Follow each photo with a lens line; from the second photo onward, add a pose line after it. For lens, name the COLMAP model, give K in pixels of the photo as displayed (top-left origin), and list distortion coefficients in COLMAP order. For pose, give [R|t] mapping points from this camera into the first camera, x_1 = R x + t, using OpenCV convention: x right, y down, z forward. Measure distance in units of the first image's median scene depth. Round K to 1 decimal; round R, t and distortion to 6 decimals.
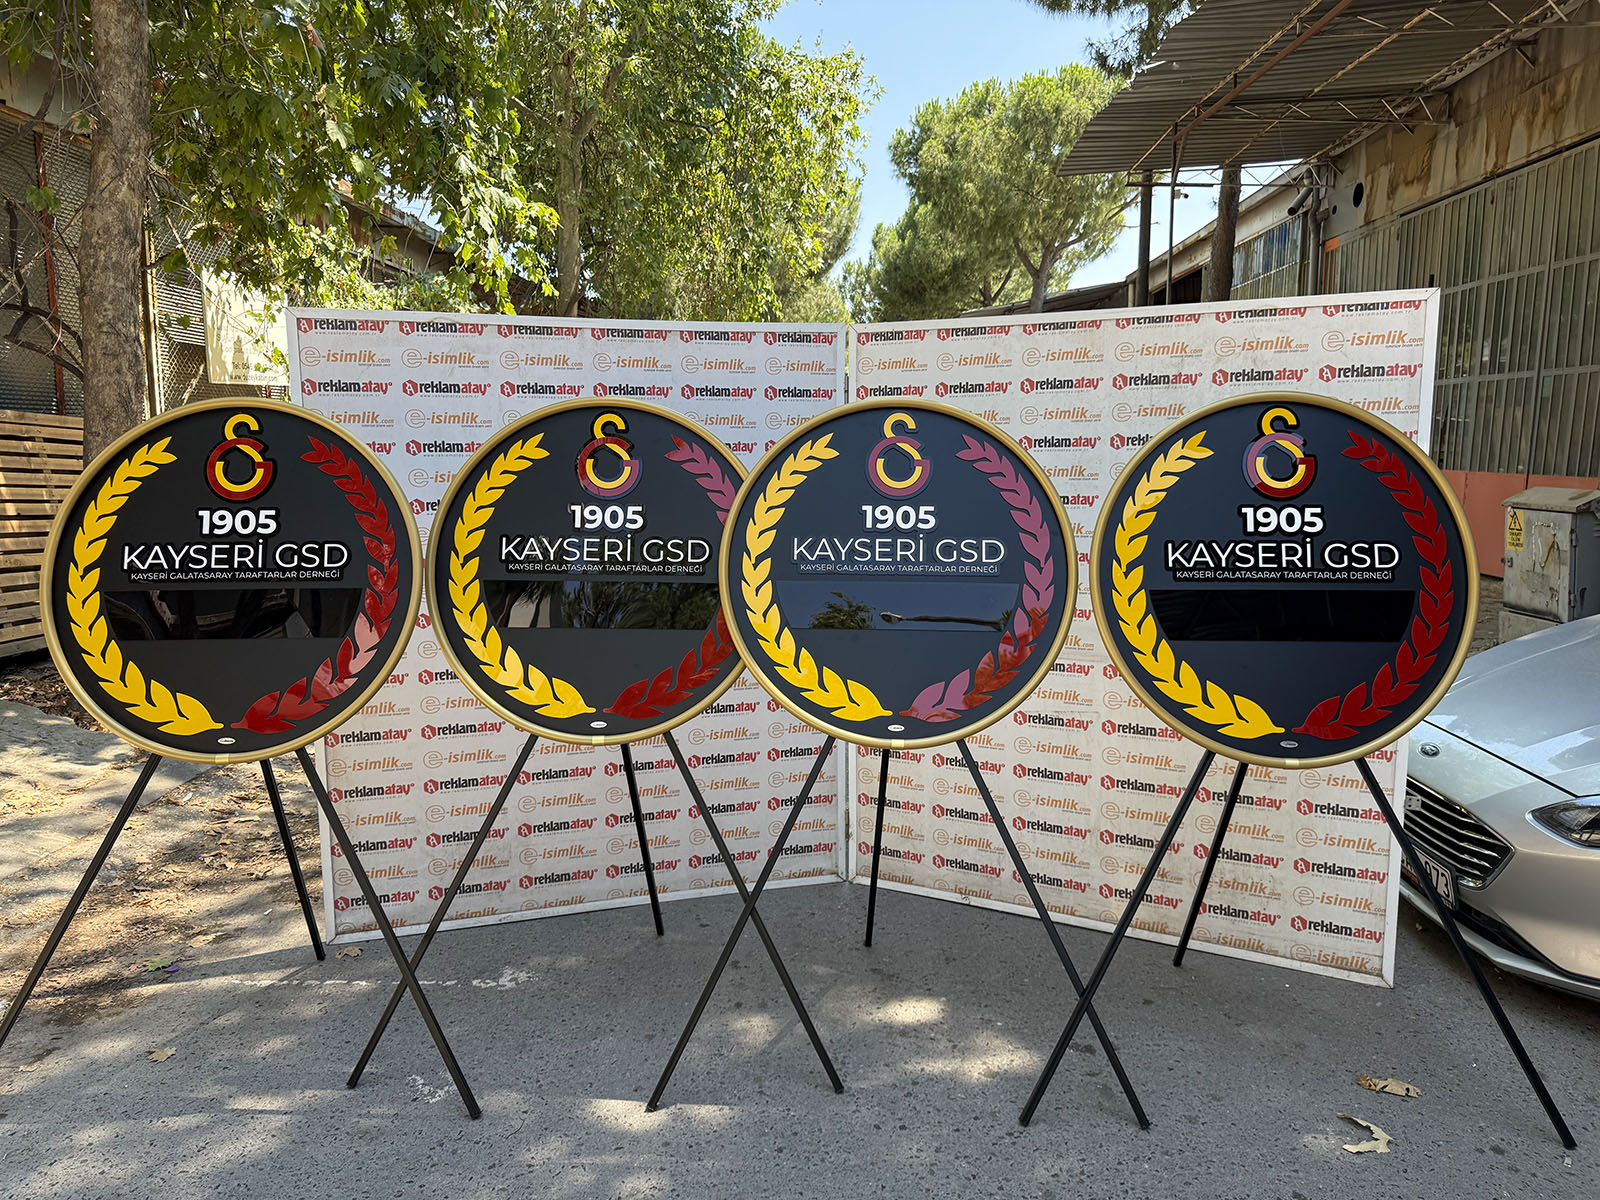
lens RADIAL K [[1123.5, 0, 772.4], [0, 1123.5, 590.0], [0, 0, 1]] dist [0.017891, -0.025432]
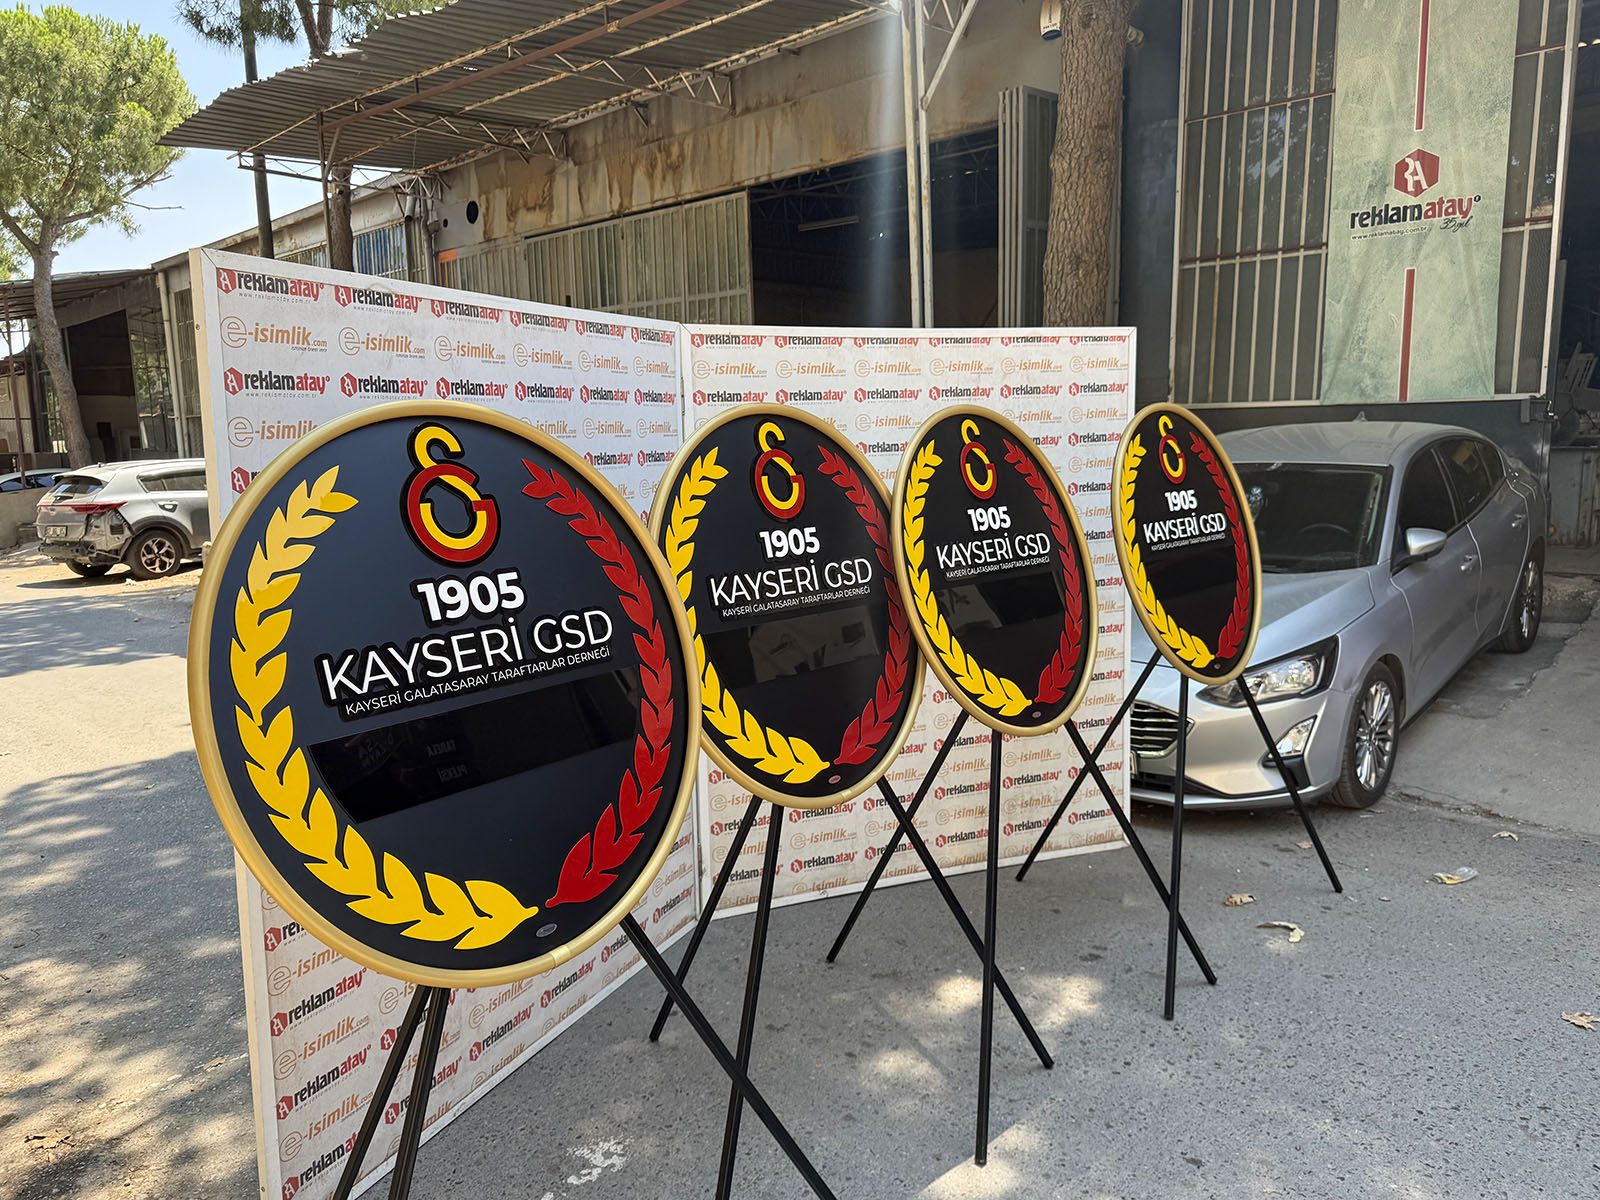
lens RADIAL K [[1162.4, 0, 802.9], [0, 1162.4, 595.1], [0, 0, 1]] dist [0.010184, -0.023666]
pose [[0.639571, -0.116408, 0.759868, -0.215244], [0.119794, 0.991485, 0.051061, -0.018083], [-0.759341, 0.058371, 0.648069, 0.109011]]
